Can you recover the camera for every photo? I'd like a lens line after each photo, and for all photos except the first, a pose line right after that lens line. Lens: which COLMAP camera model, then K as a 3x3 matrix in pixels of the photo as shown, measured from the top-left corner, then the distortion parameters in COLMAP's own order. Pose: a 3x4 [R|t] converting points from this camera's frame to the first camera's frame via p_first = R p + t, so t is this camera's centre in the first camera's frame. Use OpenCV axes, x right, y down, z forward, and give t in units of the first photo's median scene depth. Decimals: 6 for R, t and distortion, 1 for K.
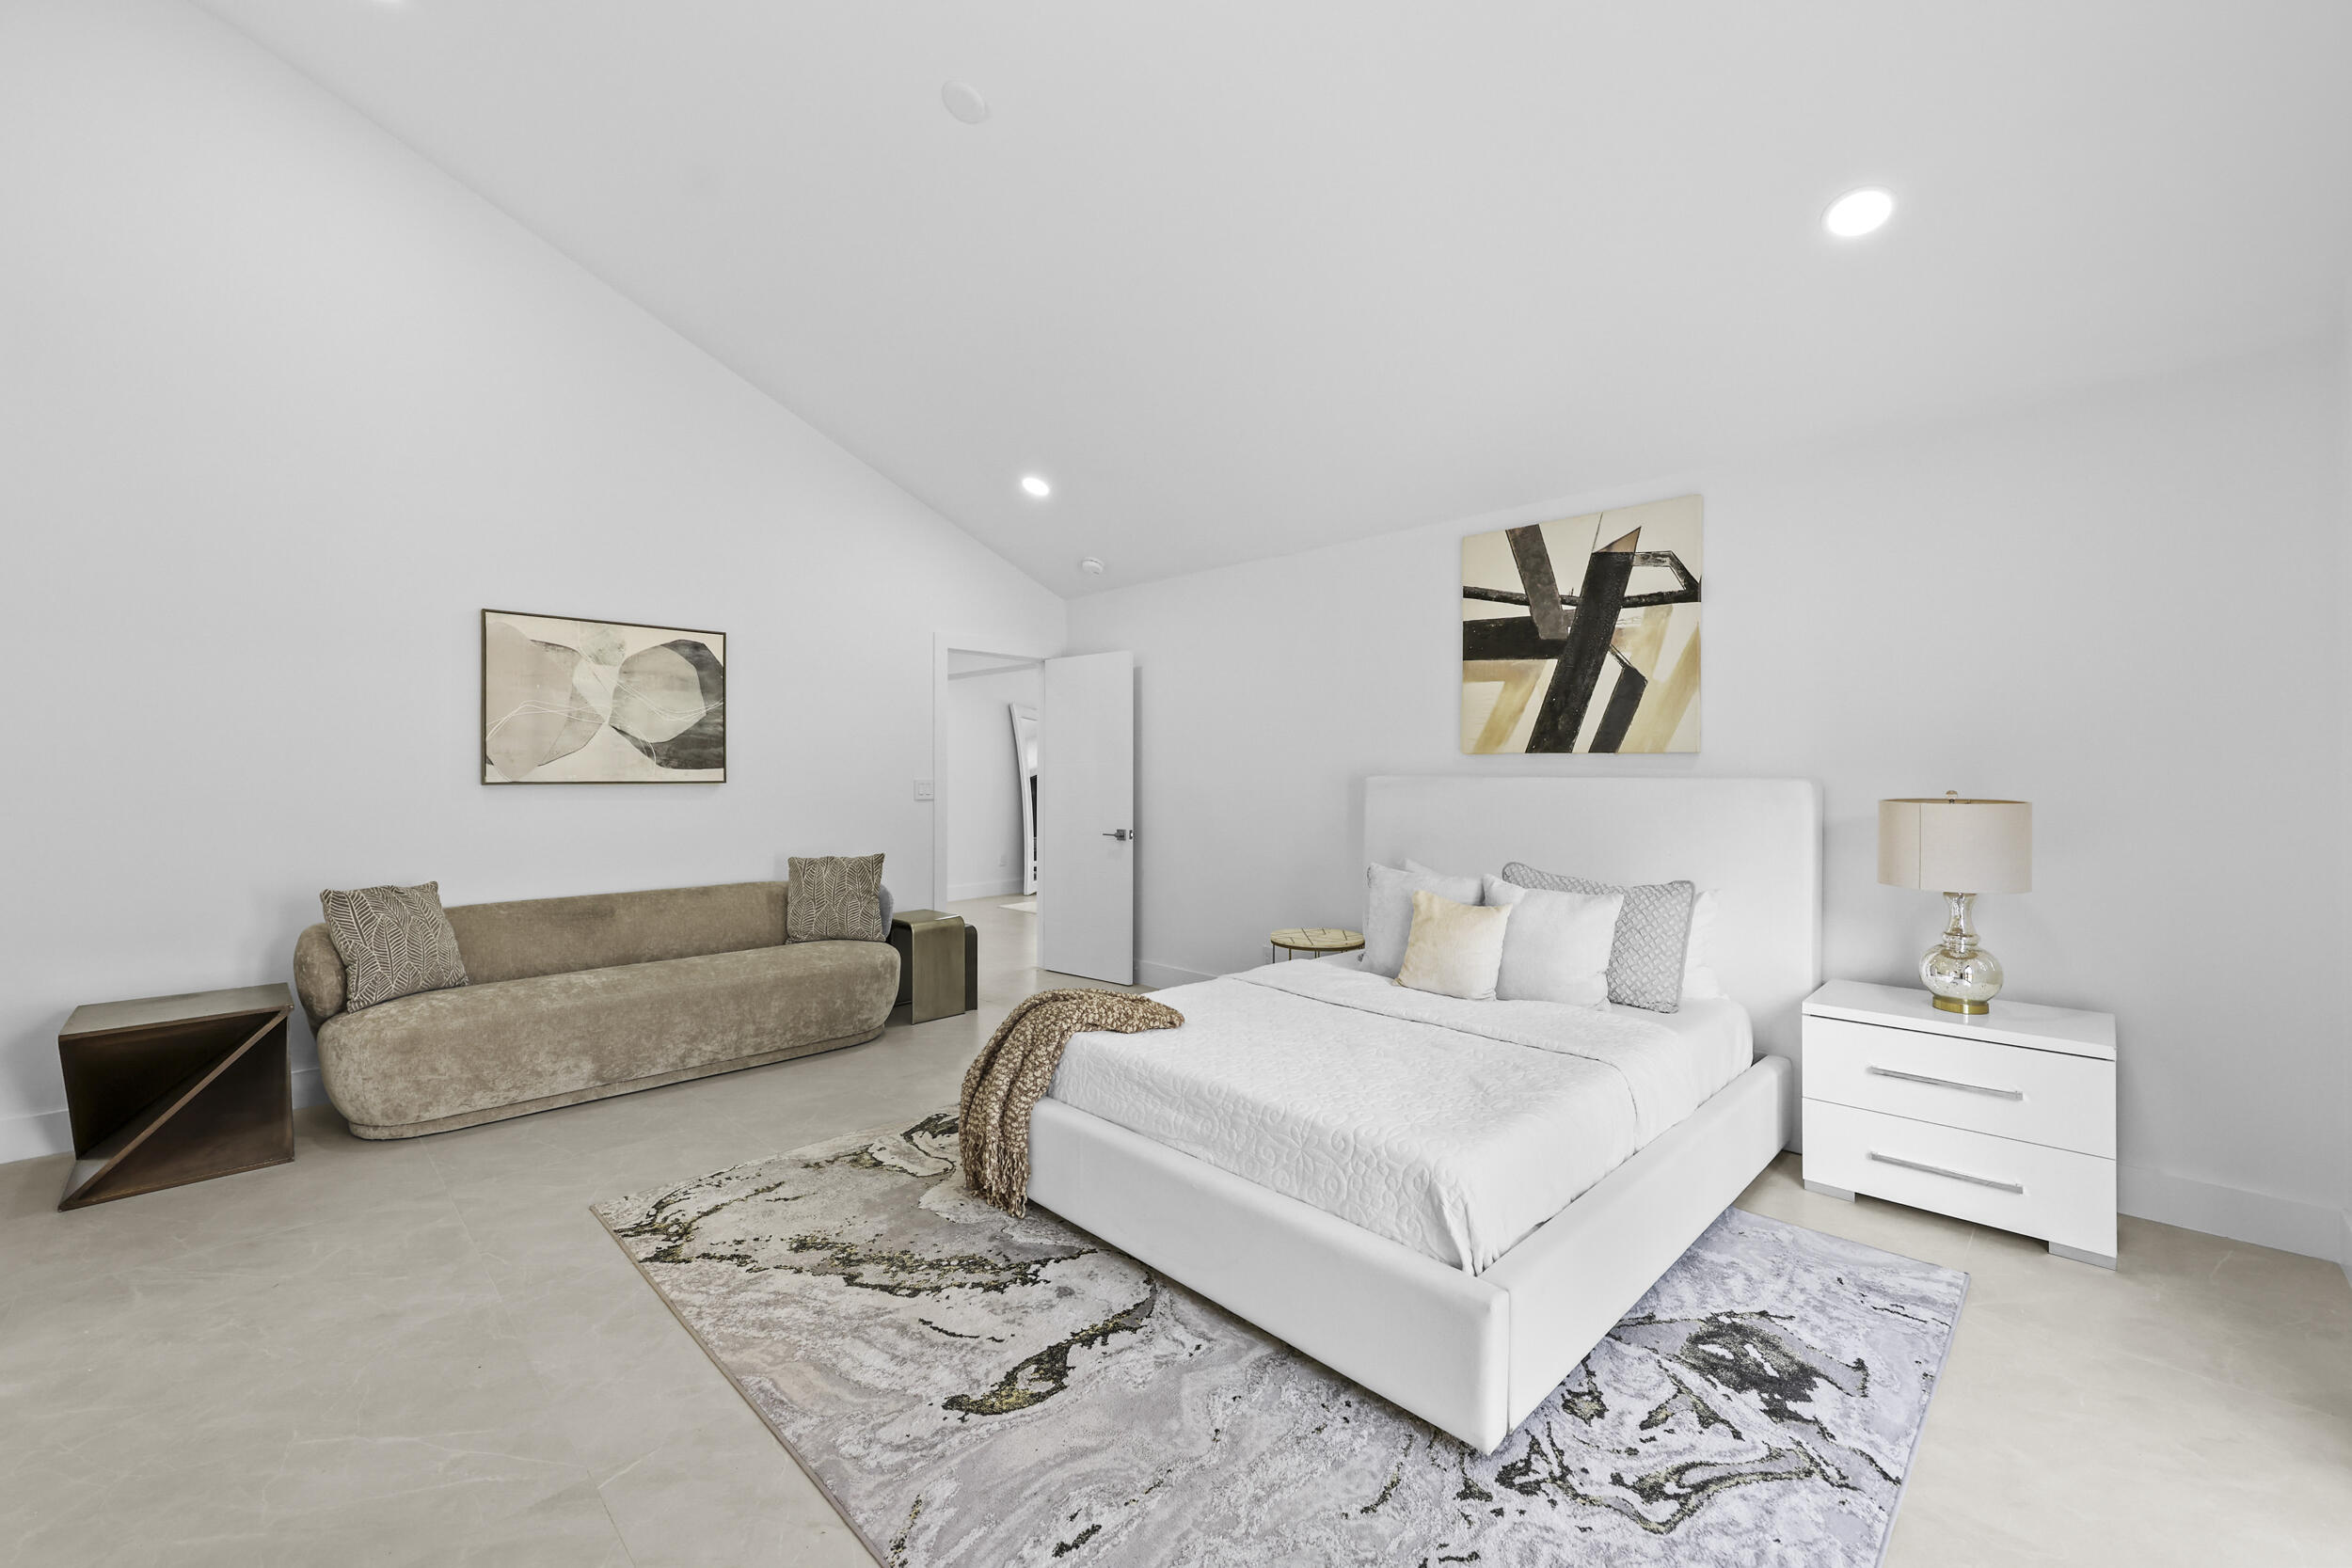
lens RADIAL K [[940.4, 0, 1182.0], [0, 940.4, 769.1], [0, 0, 1]] dist [-0.001119, 0.000062]
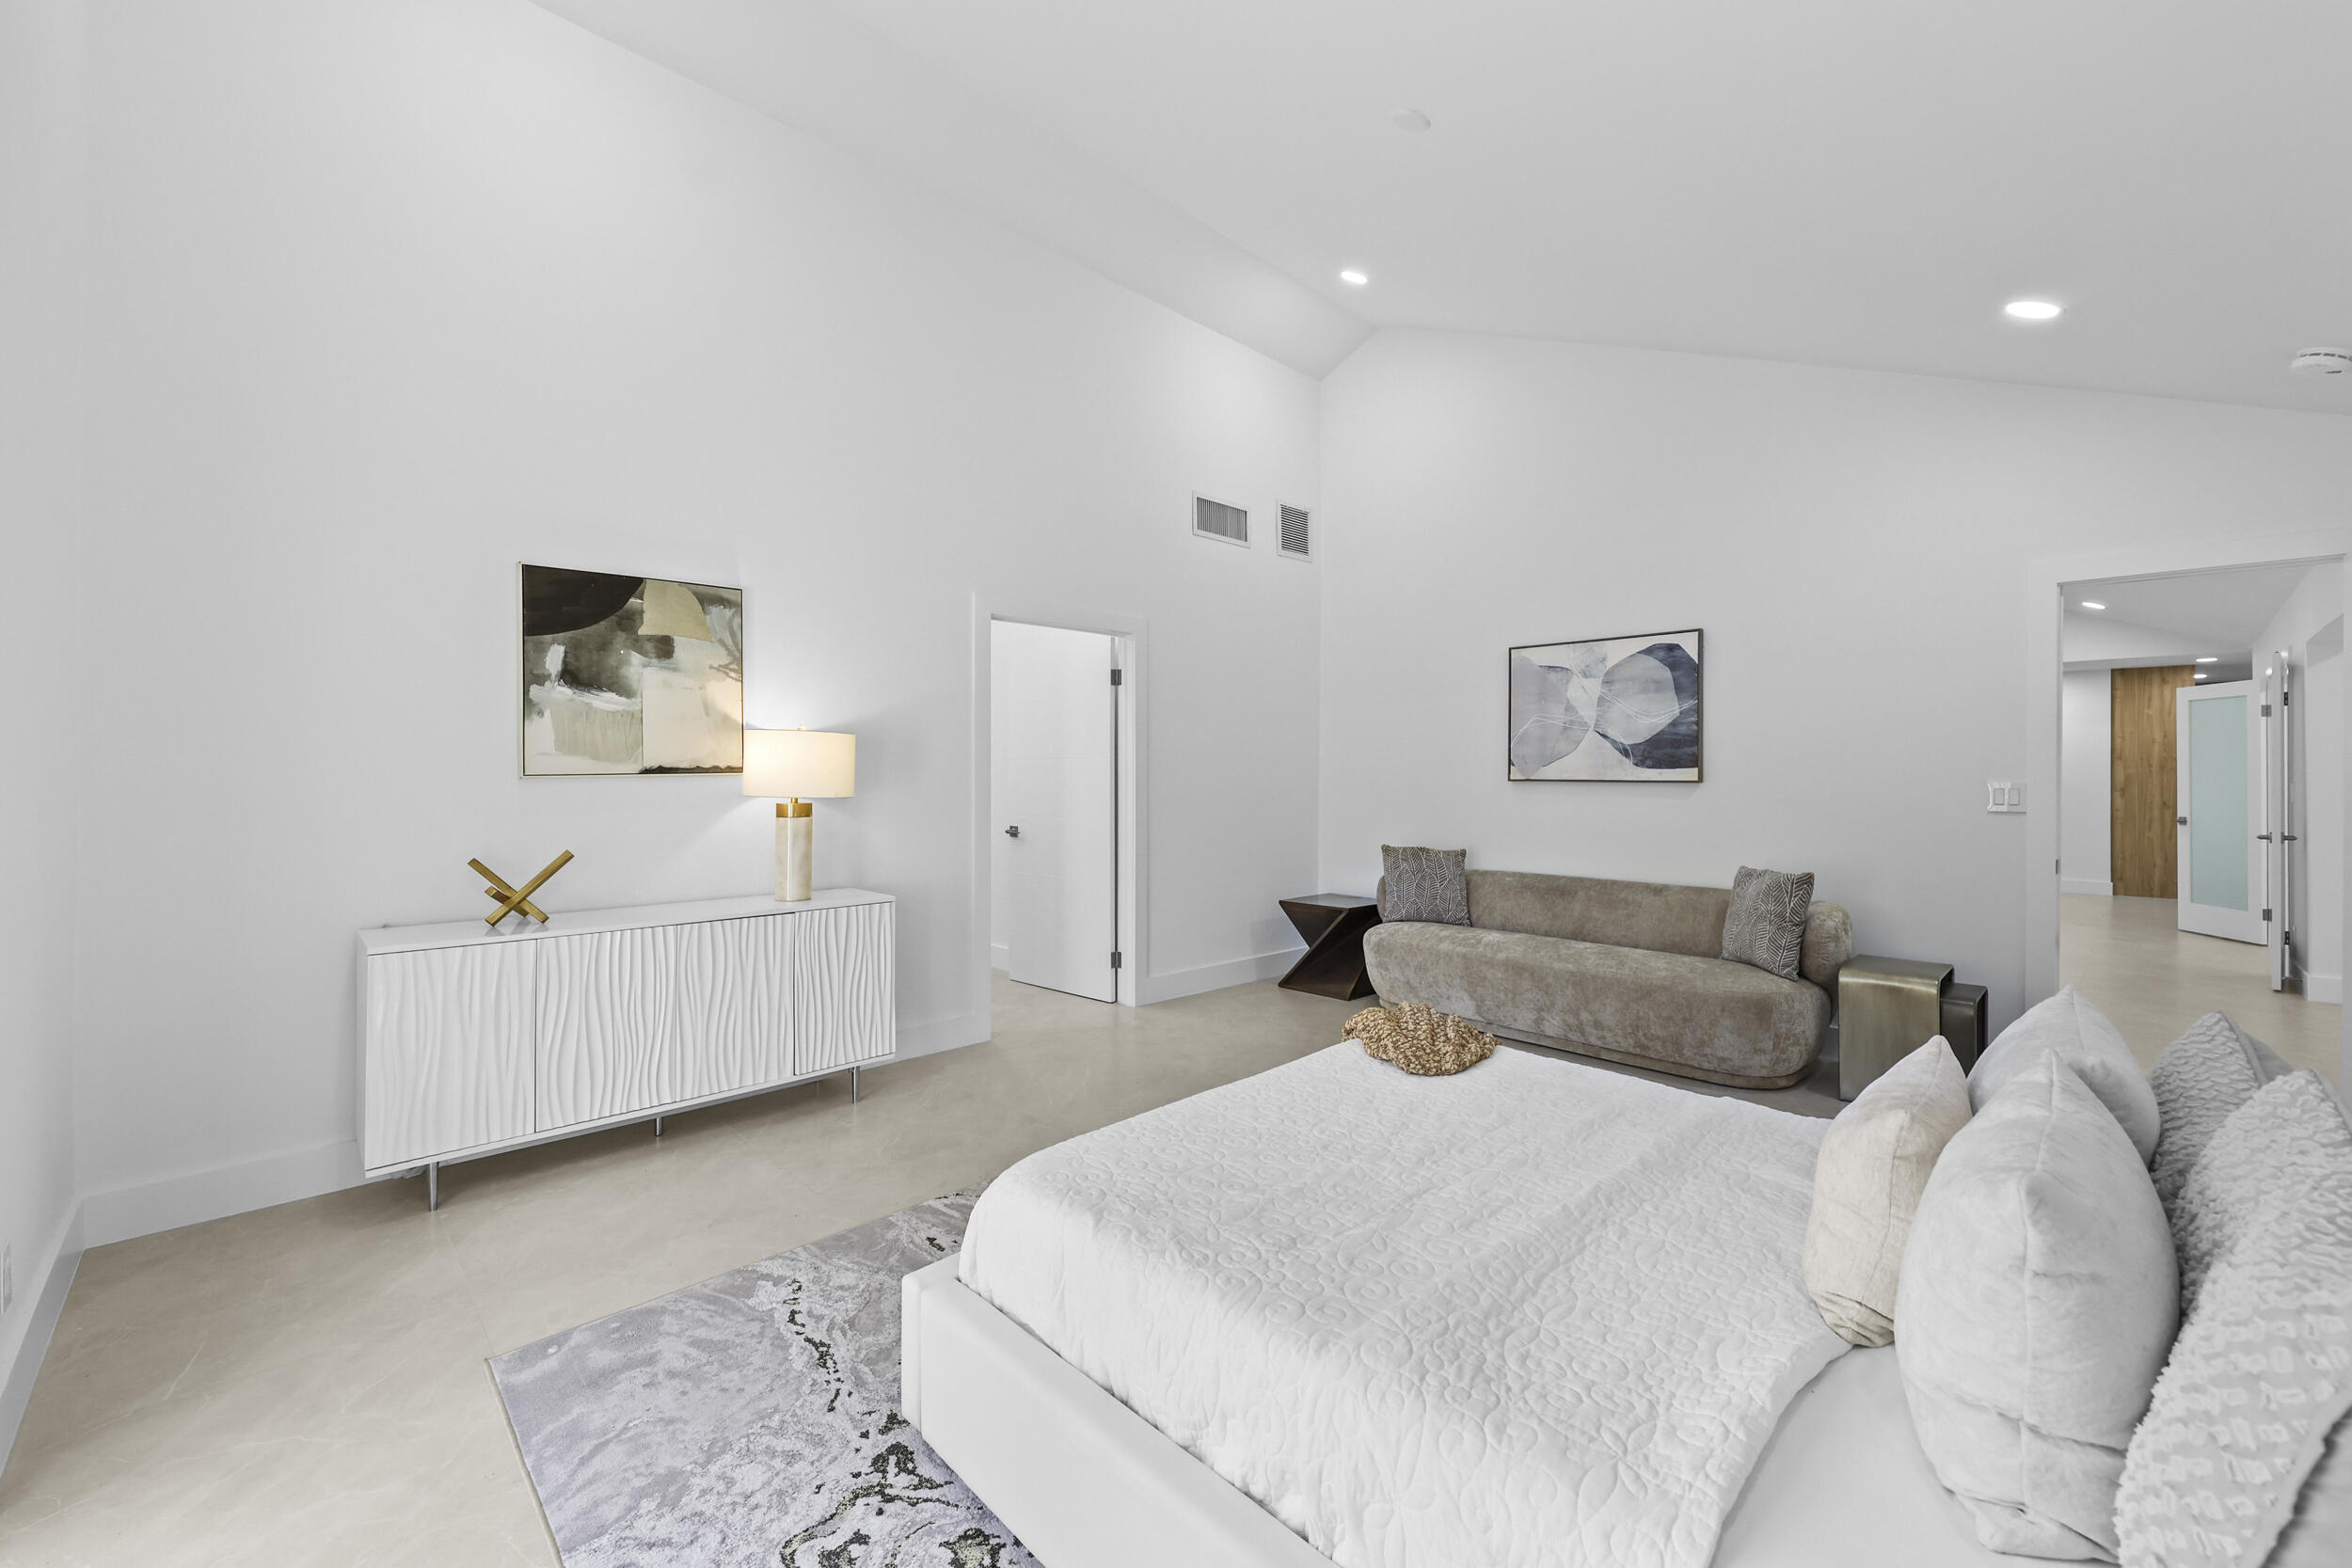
lens RADIAL K [[940.4, 0, 1182.0], [0, 940.4, 769.1], [0, 0, 1]] dist [-0.001119, 0.000062]
pose [[-0.015401, -0.002132, -0.999879, 0.533805], [0.001699, 0.999996, -0.002158, 0.001729], [0.999880, -0.001732, -0.015397, 0.514522]]
